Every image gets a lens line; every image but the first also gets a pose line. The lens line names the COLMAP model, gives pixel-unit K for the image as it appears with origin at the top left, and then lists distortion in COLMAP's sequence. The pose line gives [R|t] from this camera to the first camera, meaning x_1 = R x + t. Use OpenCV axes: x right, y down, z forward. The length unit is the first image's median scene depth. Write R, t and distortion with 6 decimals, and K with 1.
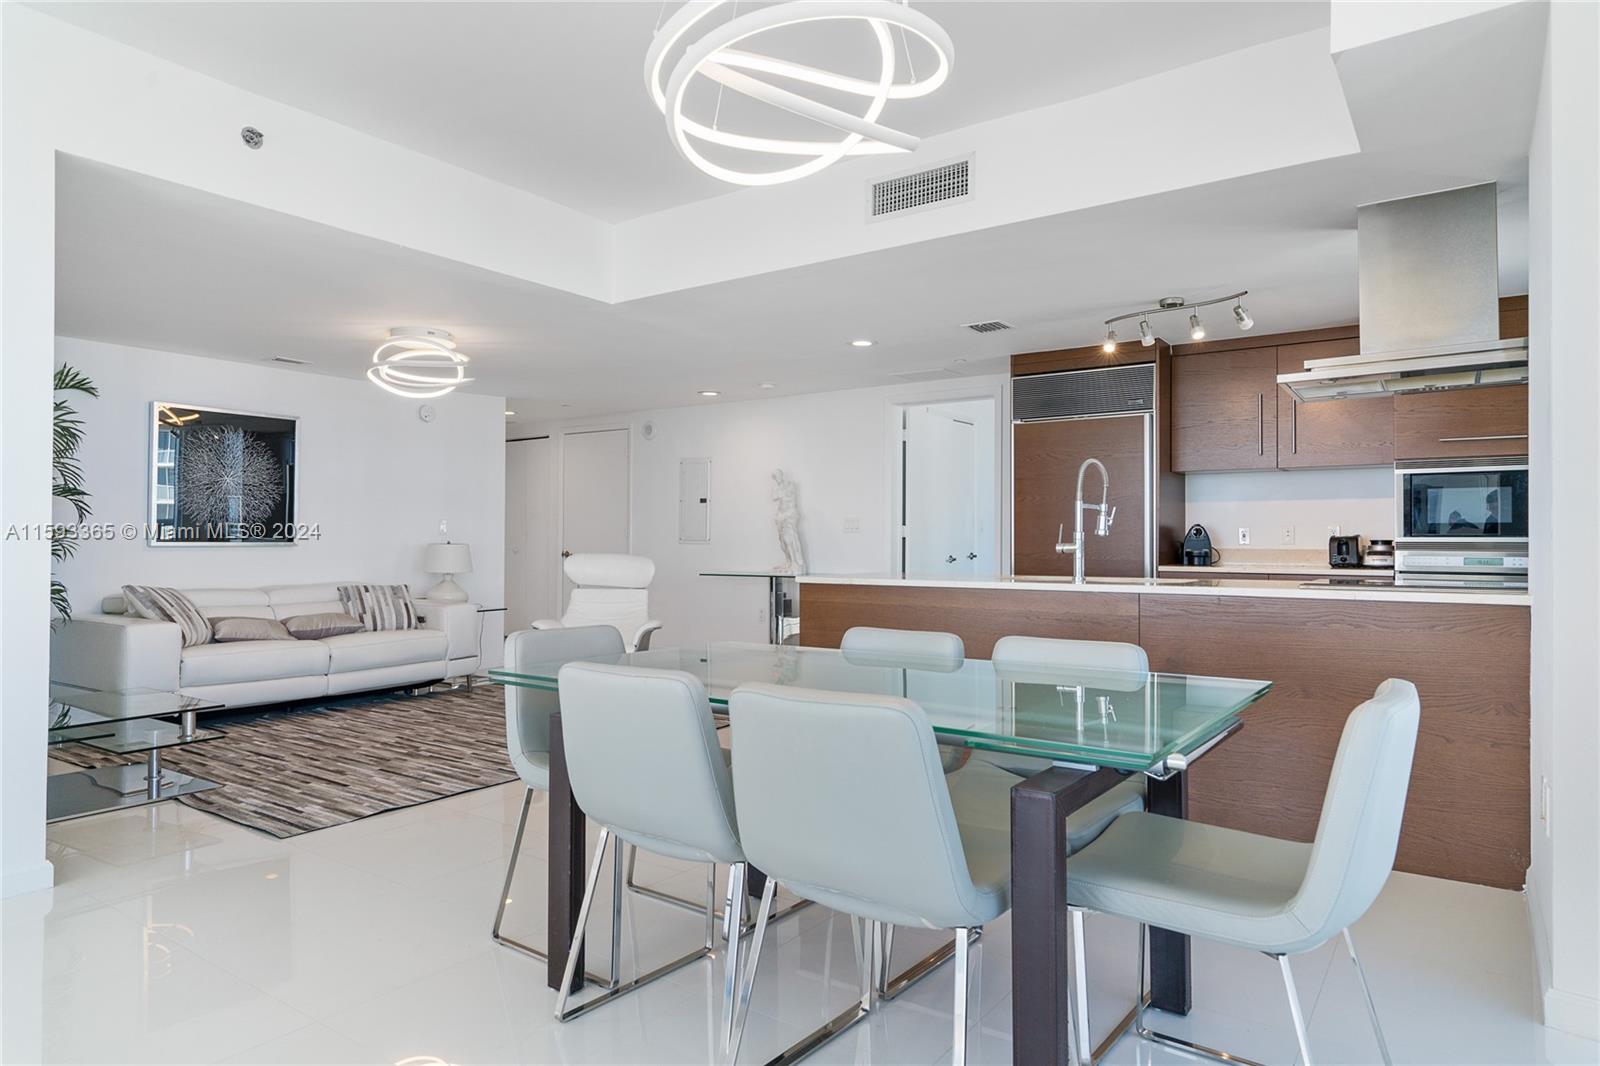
lens RADIAL K [[962.9, 0, 800.0], [0, 962.9, 533.0], [0, 0, 1]] dist [-0.000139, 0.000786]
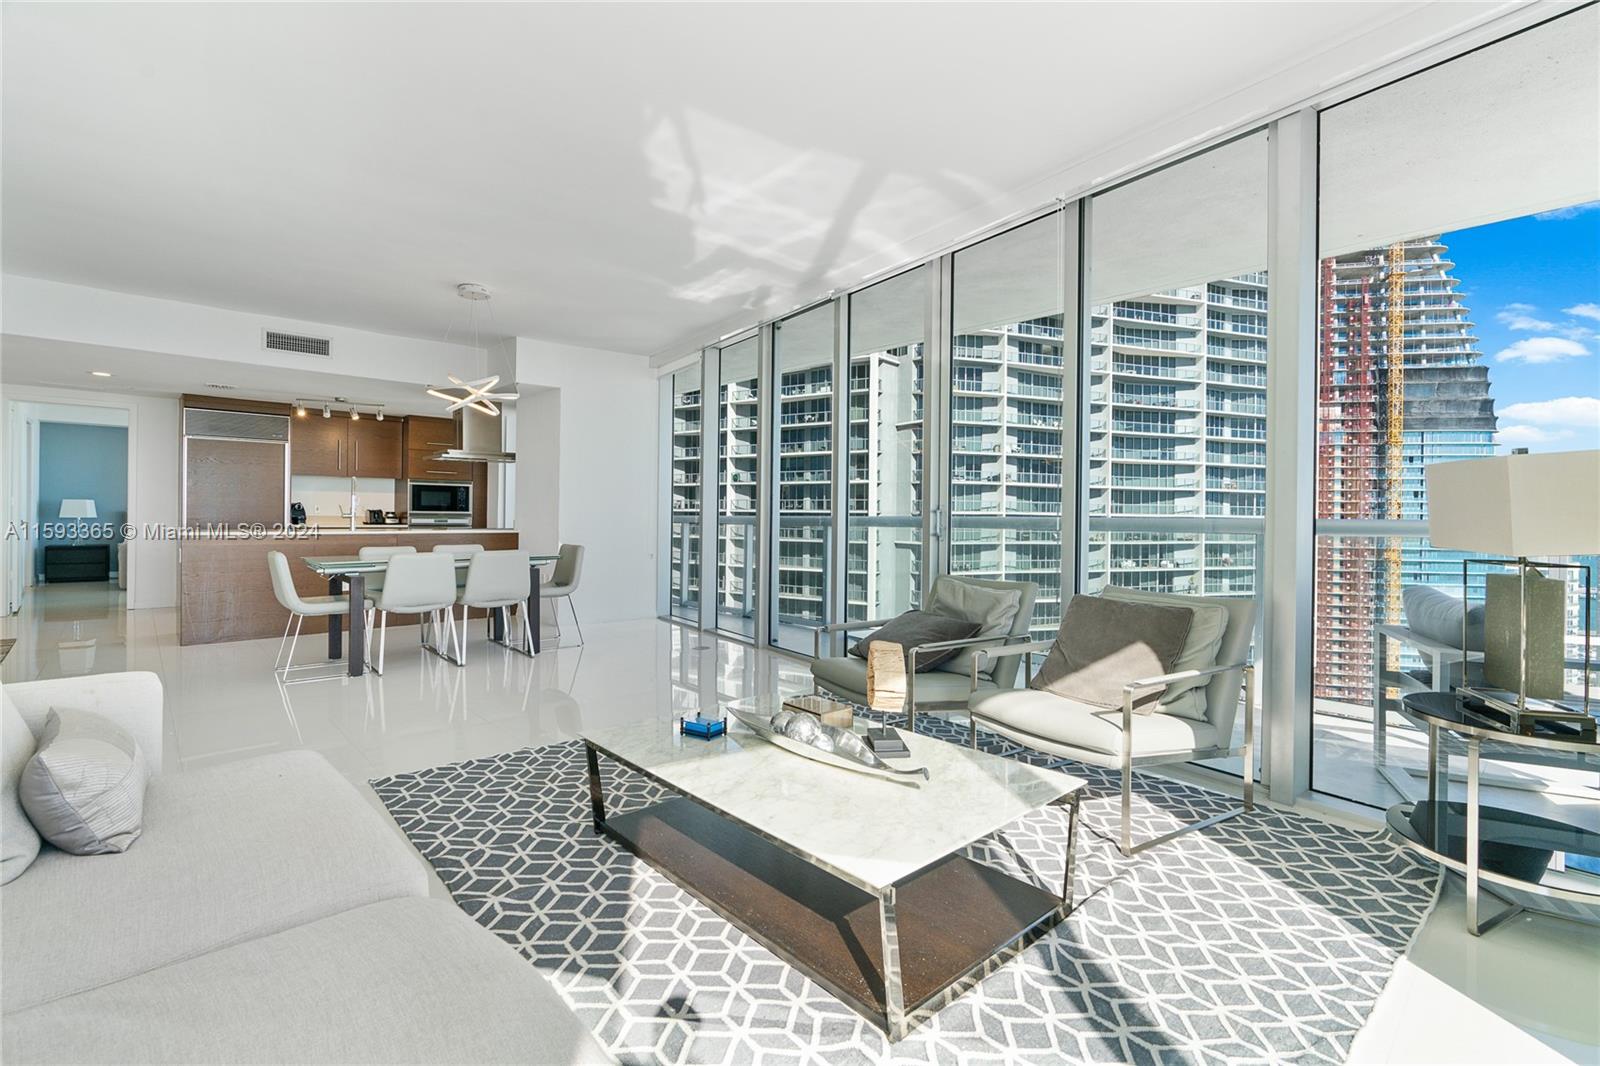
lens RADIAL K [[720.8, 0, 799.0], [0, 720.8, 520.1], [0, 0, 1]] dist [-0.010809, 0.000669]
pose [[0.207586, -0.005371, 0.978202, -0.833123], [-0.020260, 0.999747, 0.009788, -0.008935], [-0.978007, -0.021850, 0.207424, -0.277018]]
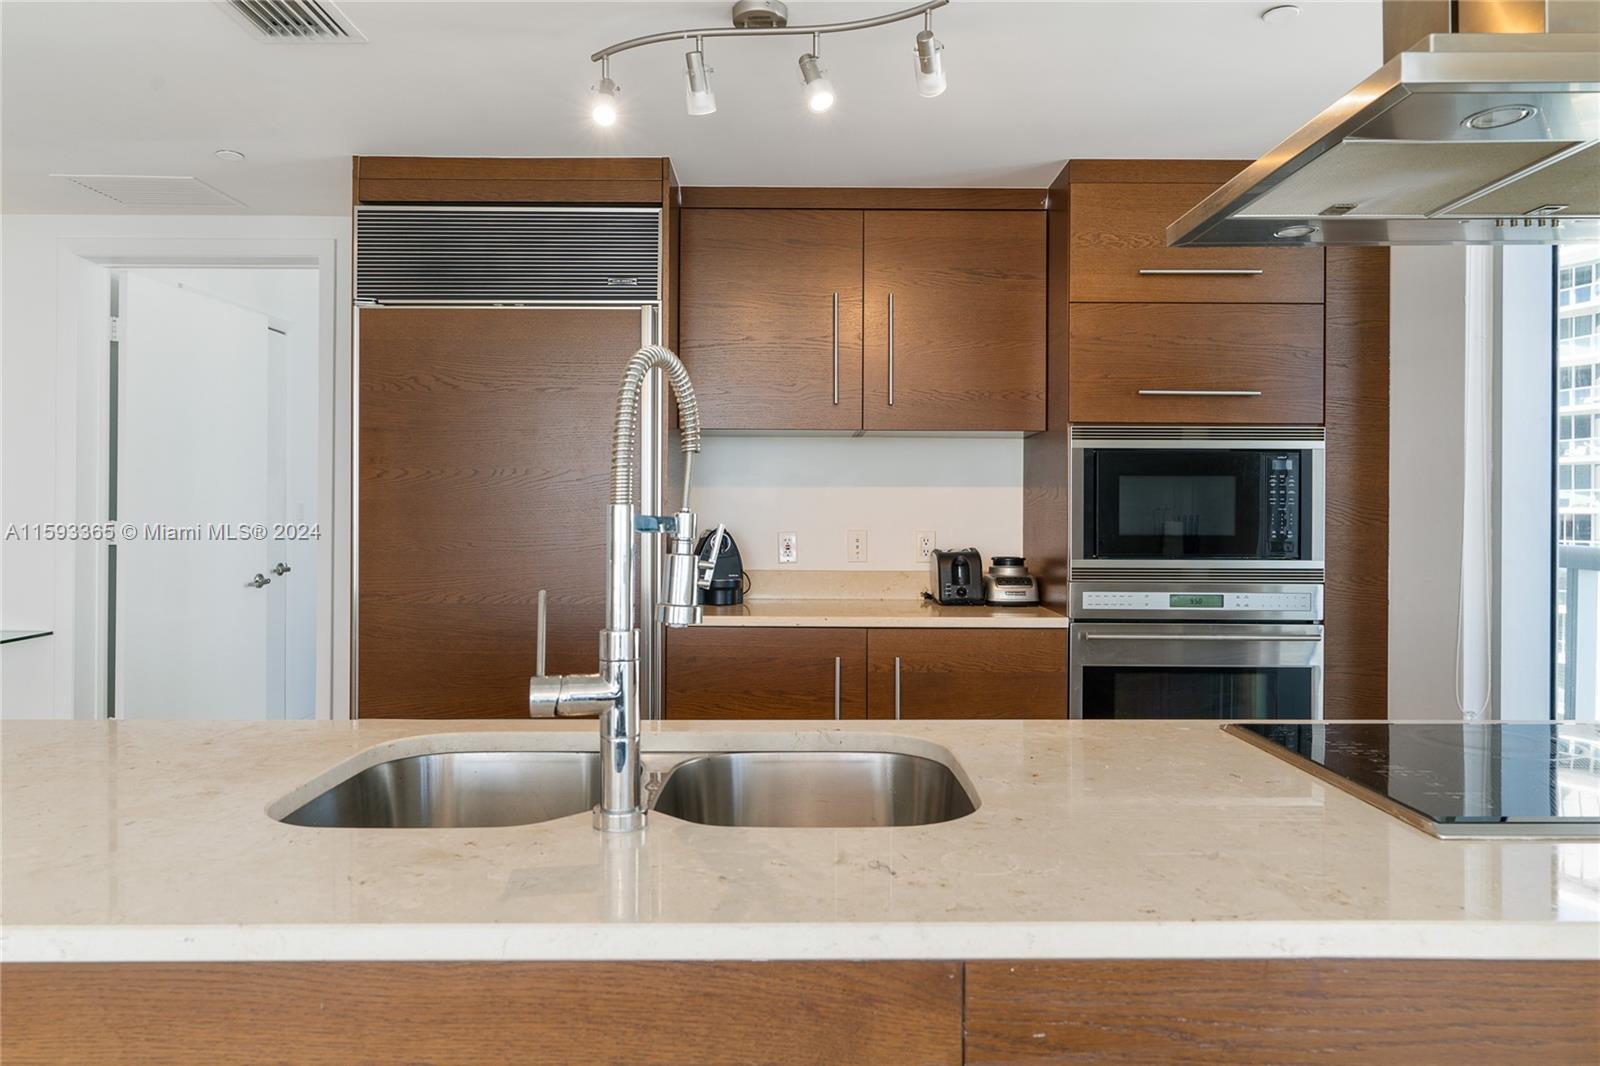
lens RADIAL K [[1037.5, 0, 808.8], [0, 1037.5, 511.5], [0, 0, 1]] dist [-0.001182, 0.000507]
pose [[0.812601, 0.001428, 0.582819, 0.124964], [-0.006294, 0.999960, 0.006325, -0.024651], [-0.582787, -0.008808, 0.812577, 0.545648]]
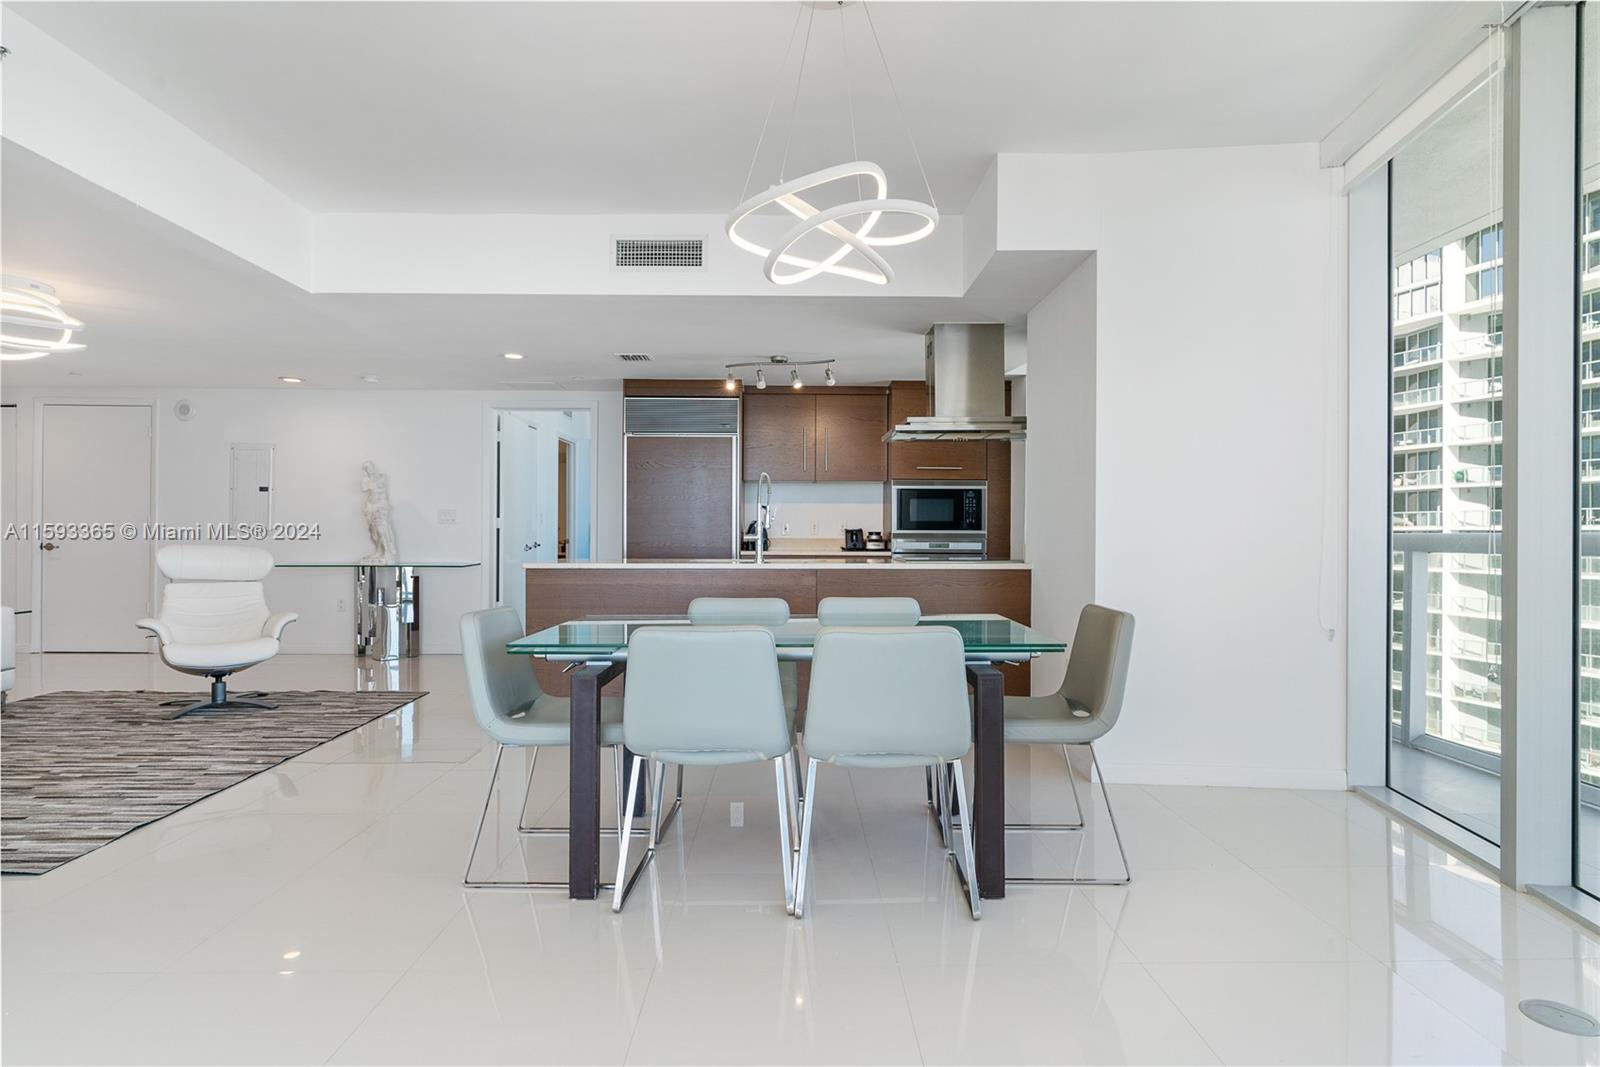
lens RADIAL K [[870.7, 0, 803.0], [0, 870.7, 532.3], [0, 0, 1]] dist [-0.001350, 0.000374]
pose [[0.806302, 0.001330, 0.591502, -0.283669], [-0.006908, 0.999950, 0.007167, -0.001082], [-0.591463, -0.009865, 0.806272, -0.023006]]
